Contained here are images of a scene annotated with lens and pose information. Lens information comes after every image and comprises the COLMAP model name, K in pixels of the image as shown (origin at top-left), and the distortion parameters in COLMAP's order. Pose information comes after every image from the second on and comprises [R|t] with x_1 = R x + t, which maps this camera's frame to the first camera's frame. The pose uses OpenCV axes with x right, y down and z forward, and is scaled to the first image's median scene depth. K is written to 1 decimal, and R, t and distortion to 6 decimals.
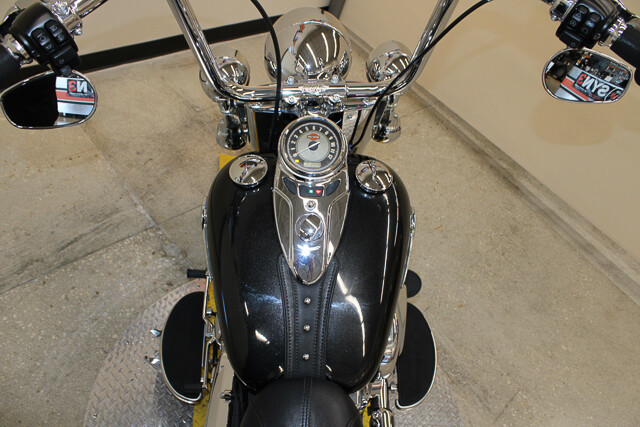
lens RADIAL K [[532.8, 0, 320.0], [0, 532.8, 213.5], [0, 0, 1]] dist [-0.160614, 0.144599]
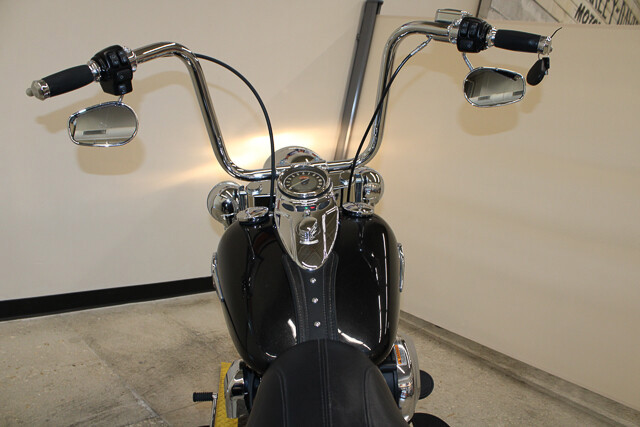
lens RADIAL K [[532.8, 0, 320.0], [0, 532.8, 213.5], [0, 0, 1]] dist [-0.160614, 0.144599]
pose [[0.992728, -0.109988, 0.048929, -0.022892], [0.117806, 0.804027, -0.582806, 0.334854], [0.024761, 0.584332, 0.811137, 0.024116]]
